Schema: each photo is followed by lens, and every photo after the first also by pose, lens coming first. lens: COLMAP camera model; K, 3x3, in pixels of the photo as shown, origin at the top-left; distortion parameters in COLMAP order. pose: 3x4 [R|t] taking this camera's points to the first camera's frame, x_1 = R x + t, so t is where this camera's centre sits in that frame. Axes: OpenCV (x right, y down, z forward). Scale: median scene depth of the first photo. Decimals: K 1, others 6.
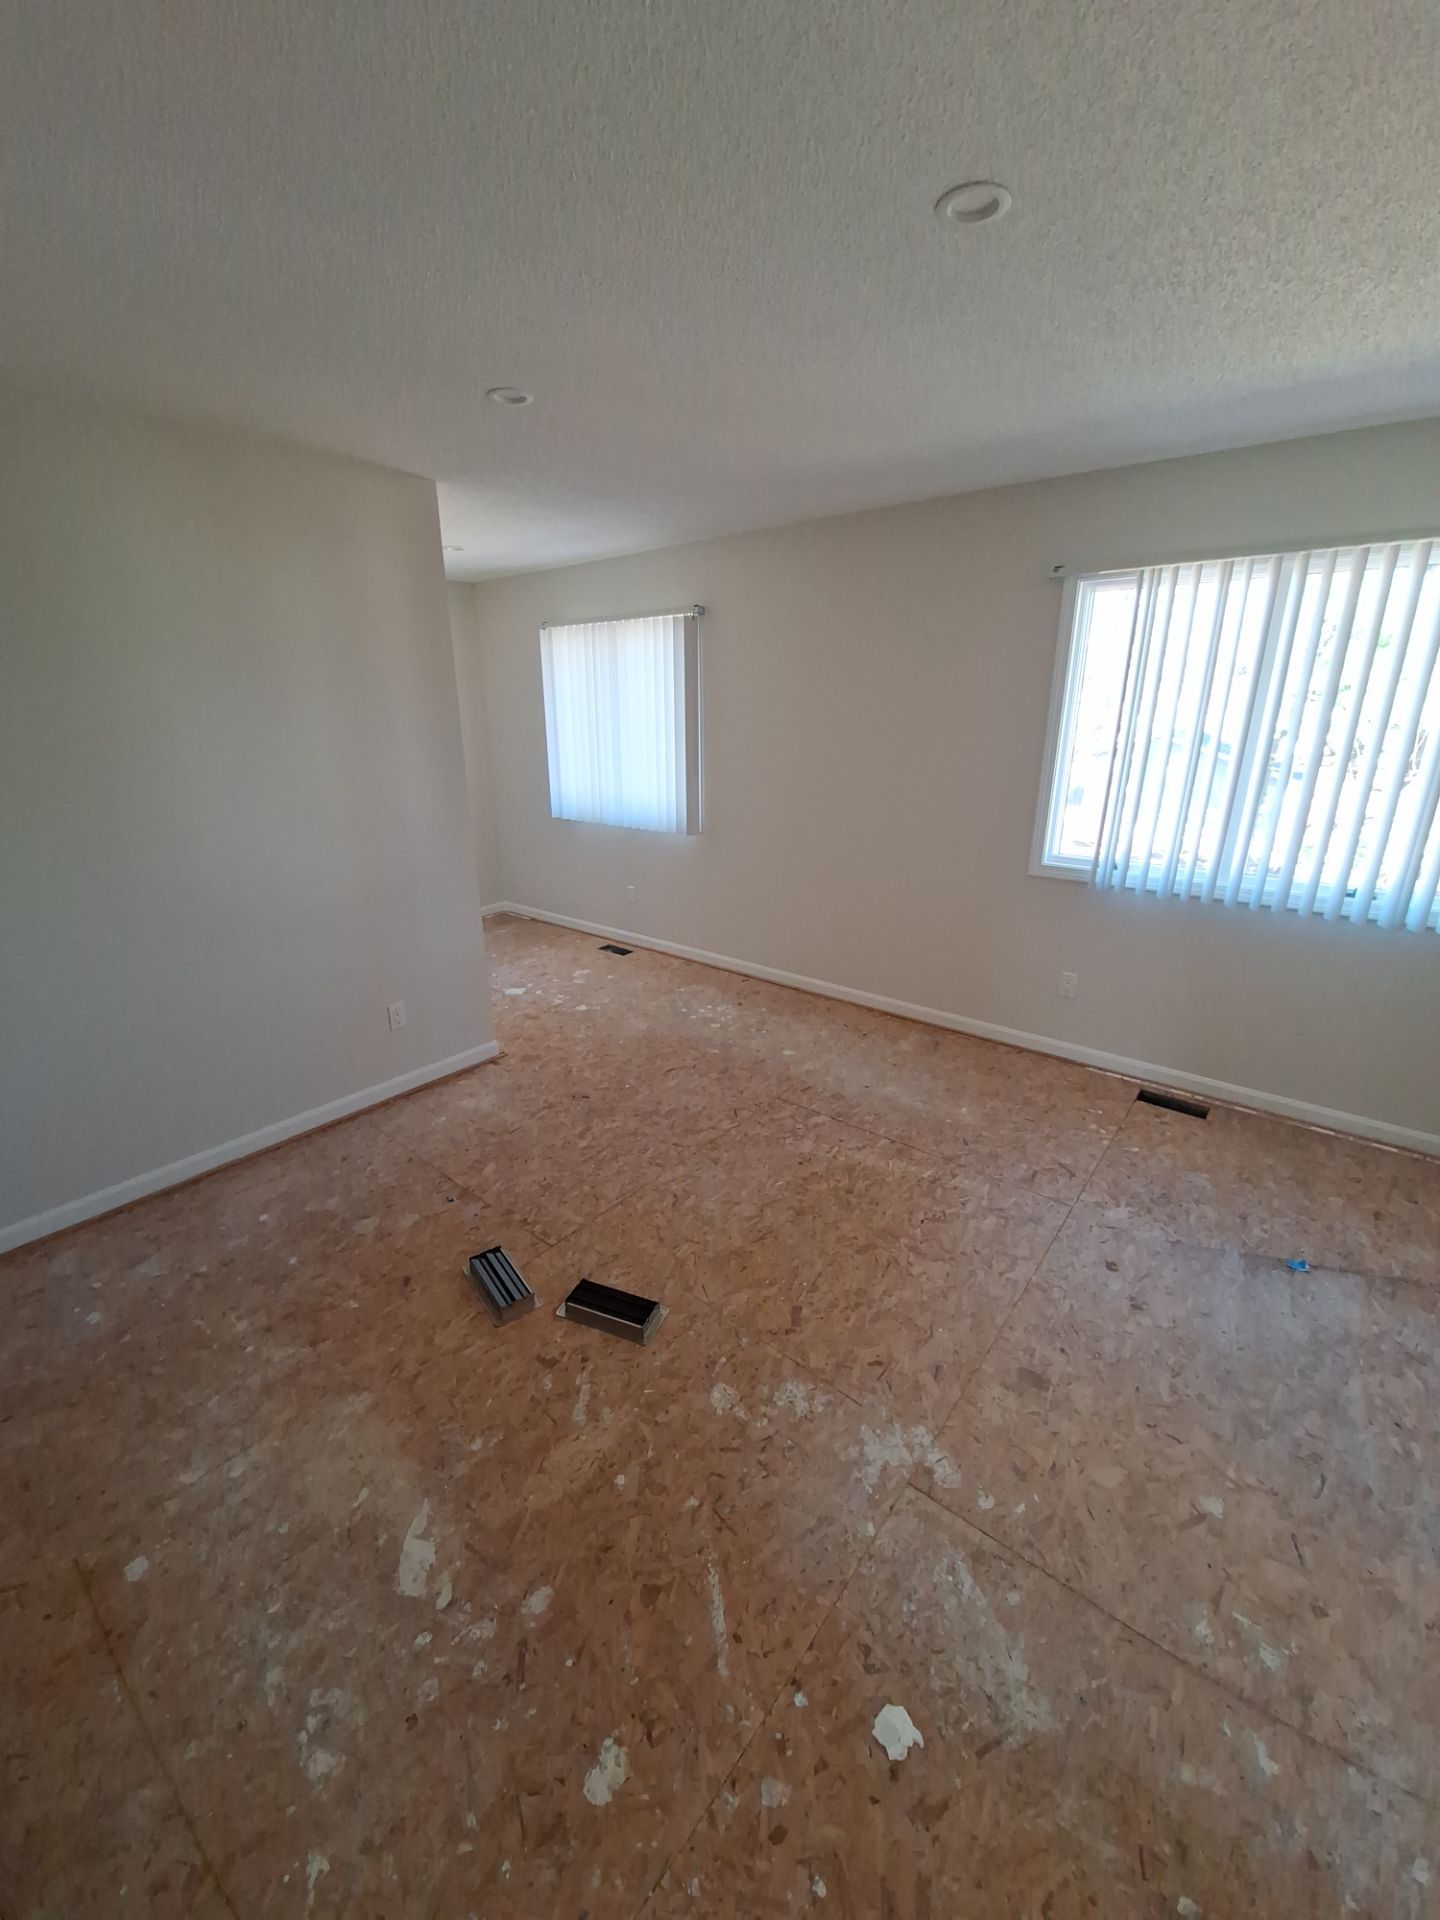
lens RADIAL K [[751.0, 0, 721.2], [0, 751.0, 958.7], [0, 0, 1]] dist [-0.012135, -0.004309]
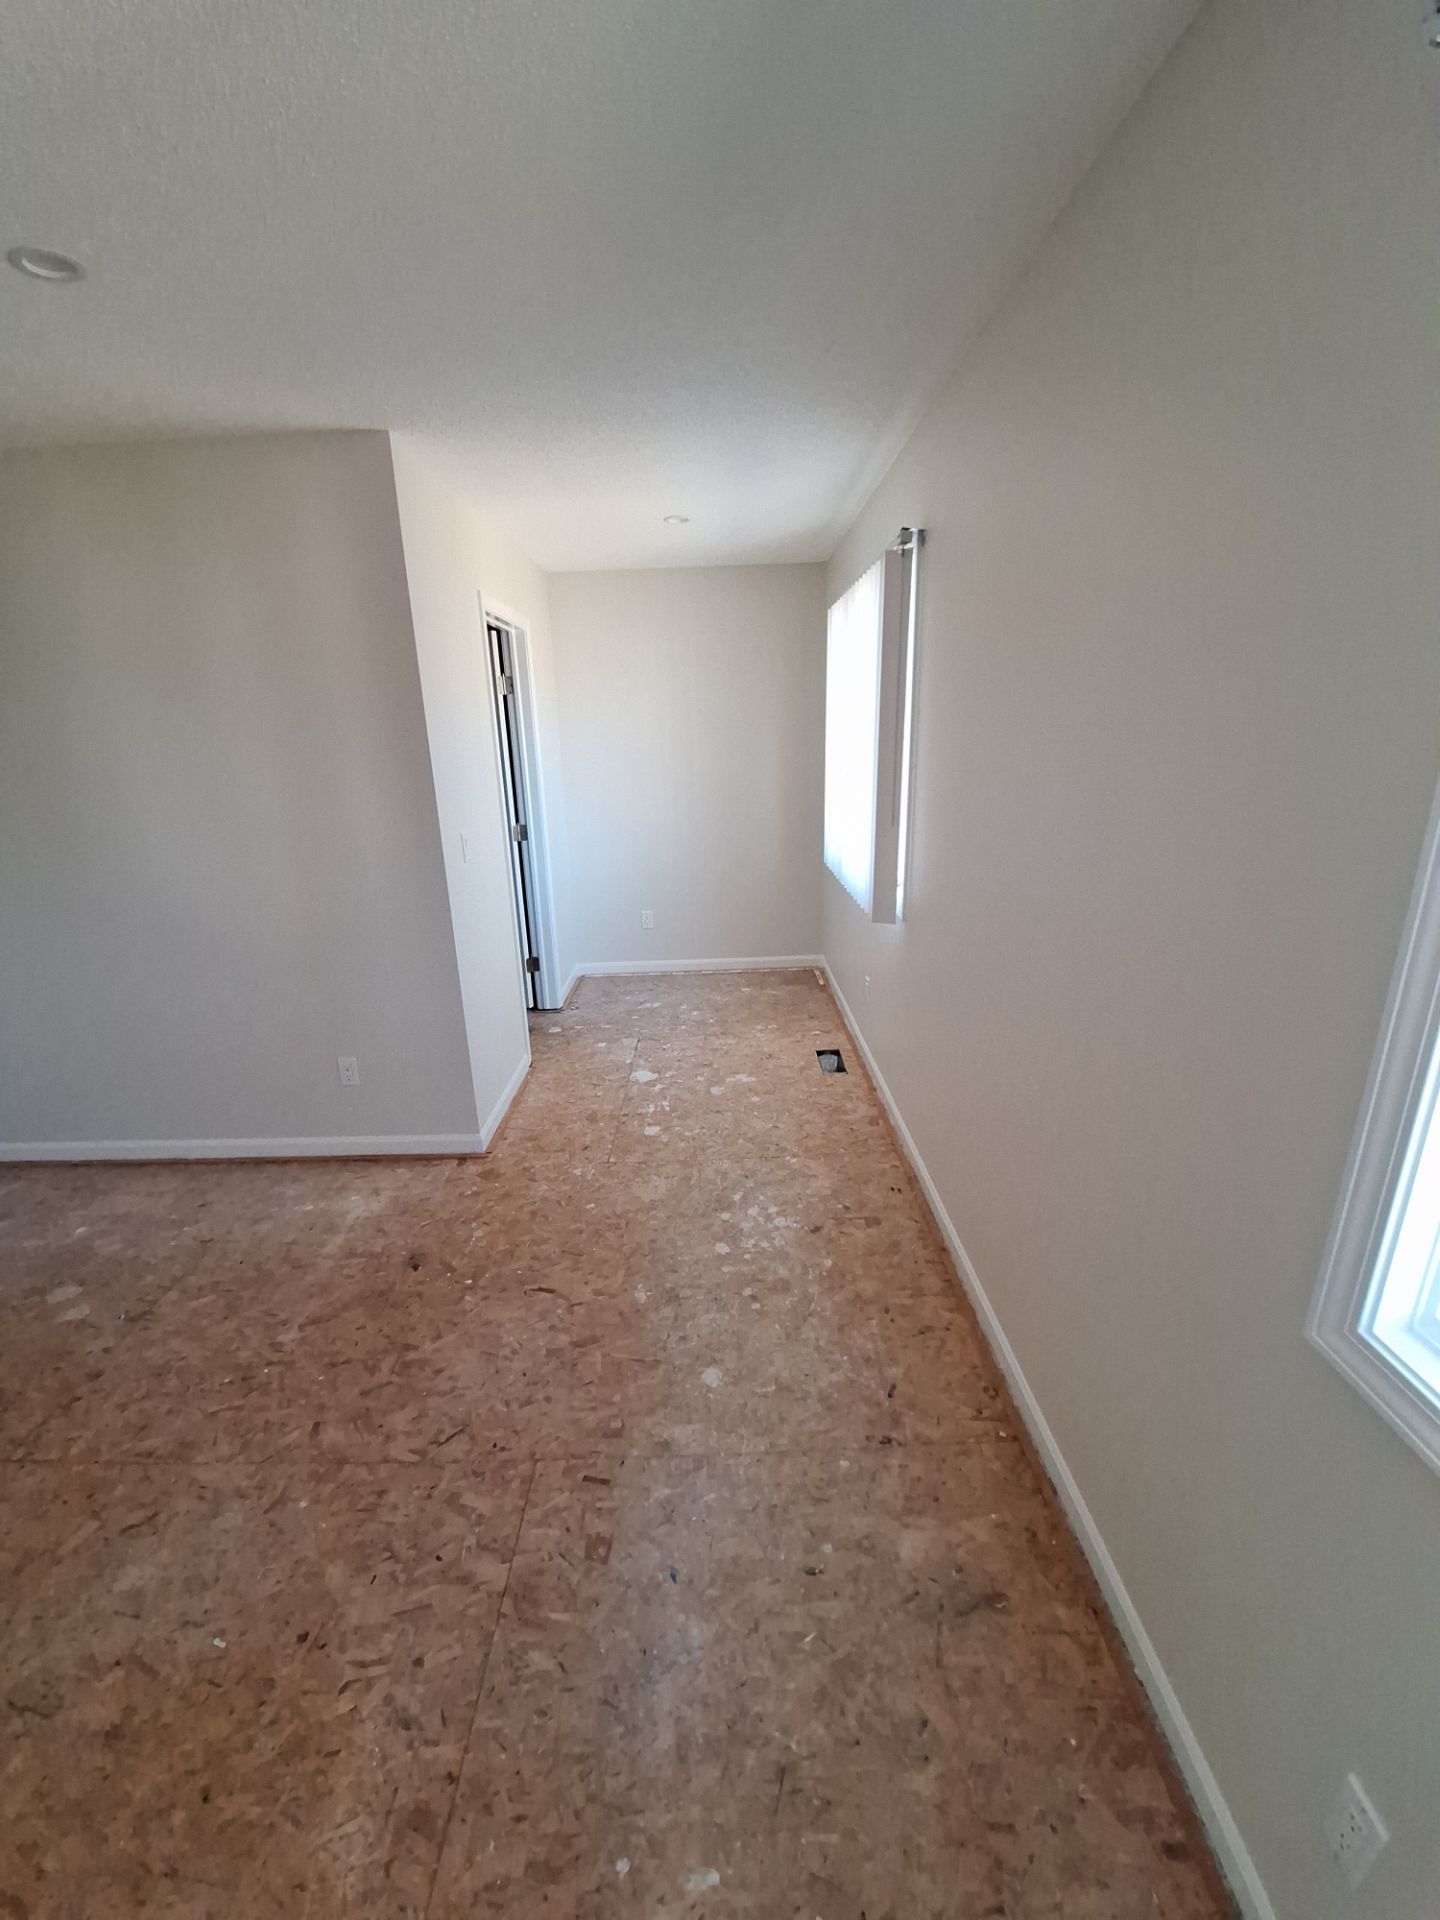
lens RADIAL K [[751.0, 0, 725.9], [0, 751.0, 953.6], [0, 0, 1]] dist [-0.012135, -0.004309]
pose [[0.639065, 0.209680, -0.740021, 0.495380], [-0.226222, 0.970809, 0.079711, -0.239435], [0.735132, 0.116468, 0.667844, 0.753084]]
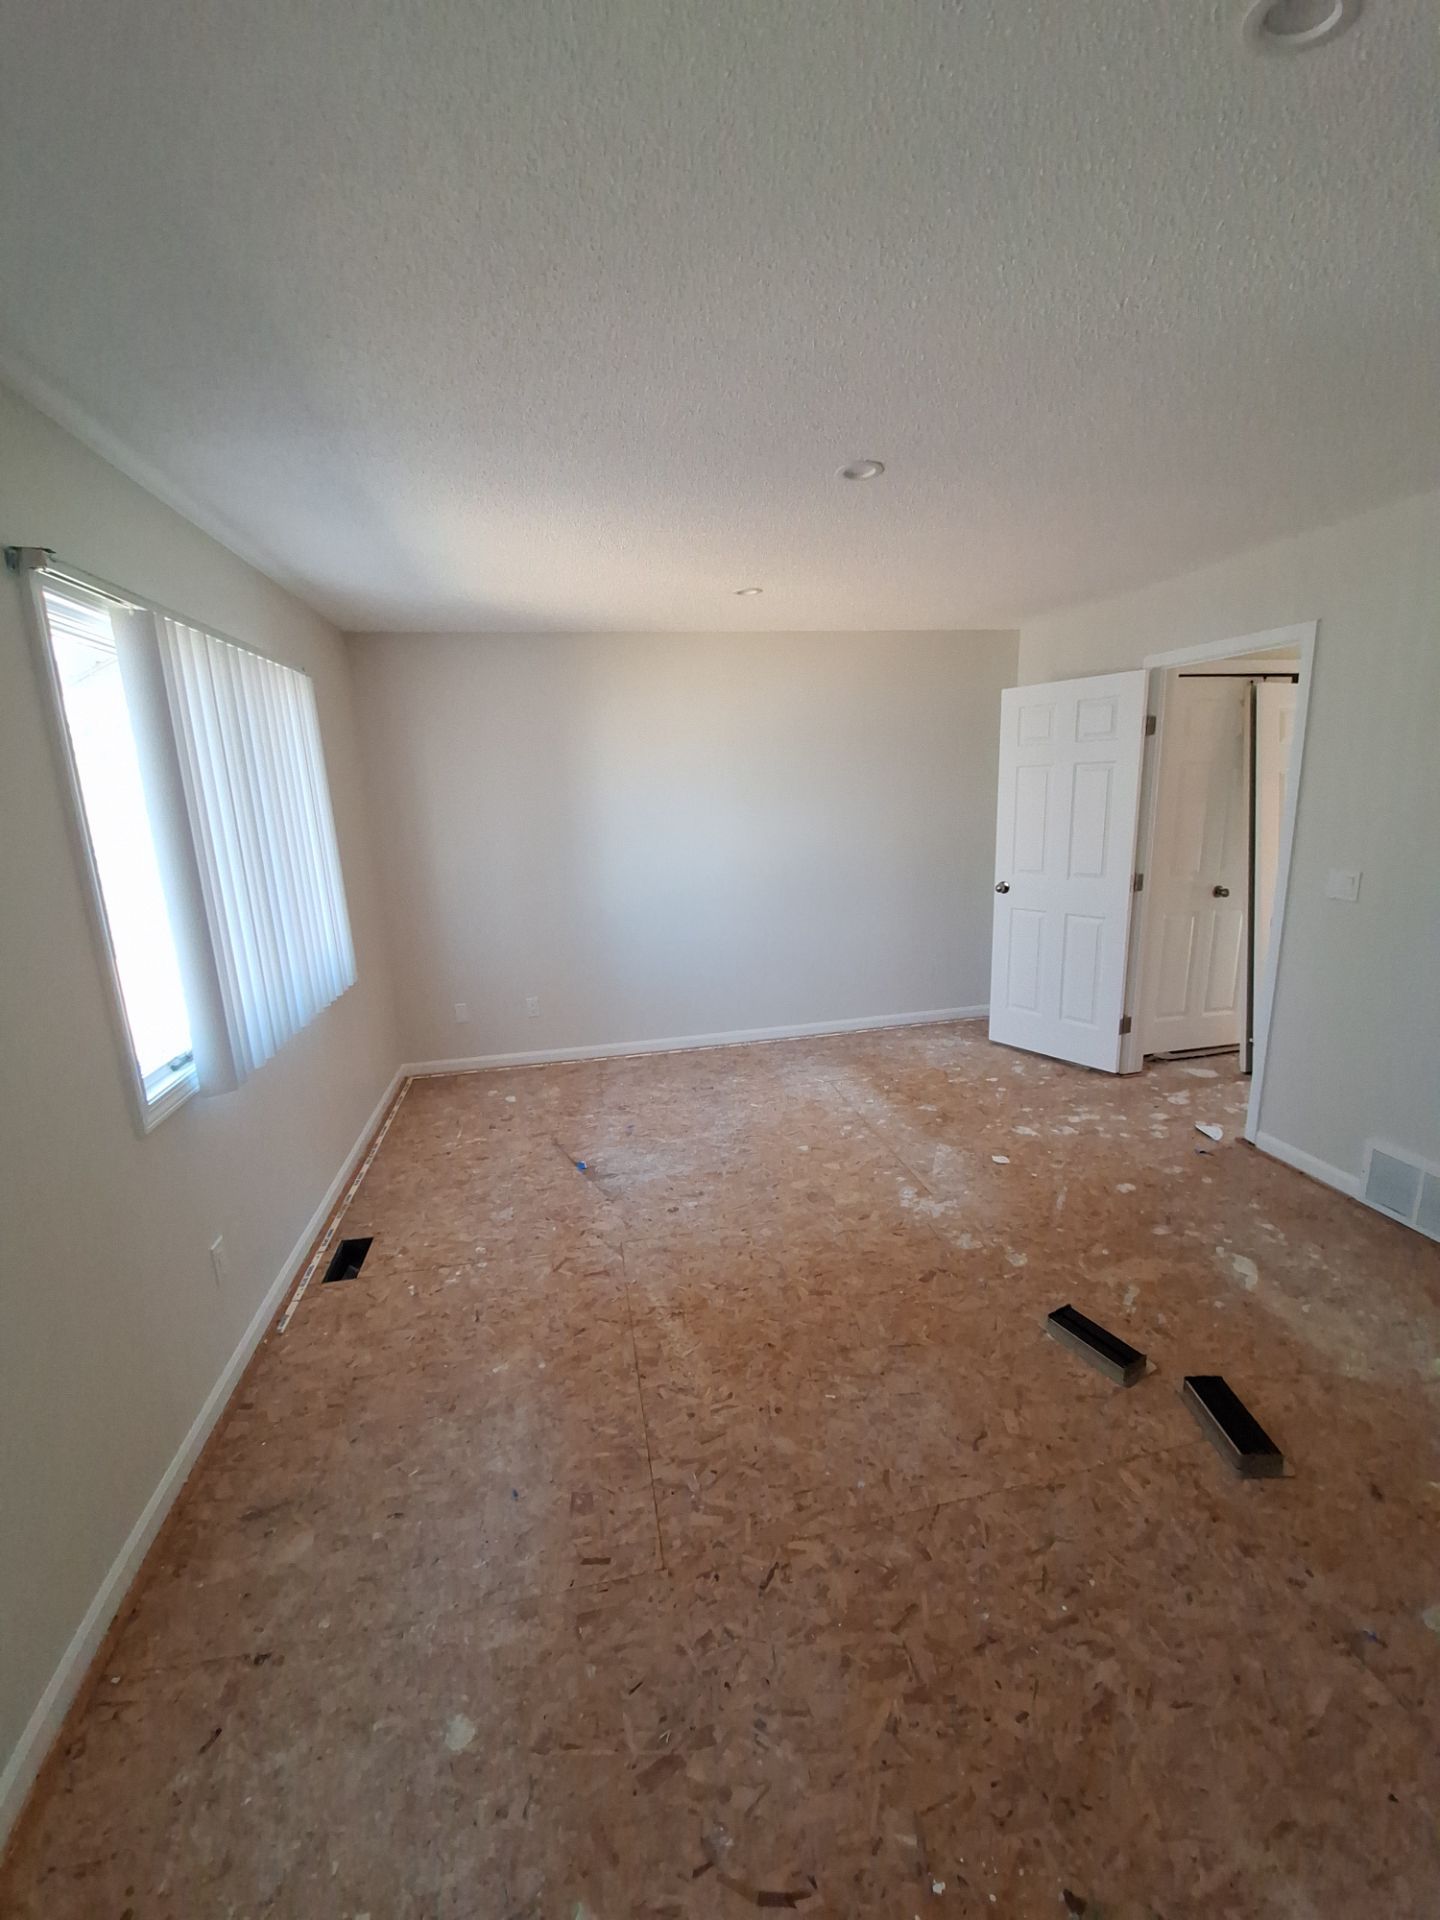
lens RADIAL K [[751.0, 0, 715.2], [0, 751.0, 952.8], [0, 0, 1]] dist [-0.012135, -0.004309]
pose [[-0.769296, -0.101544, 0.630772, -0.228739], [0.247392, 0.862922, 0.440639, -0.390921], [-0.589051, 0.495029, -0.638721, 1.156073]]
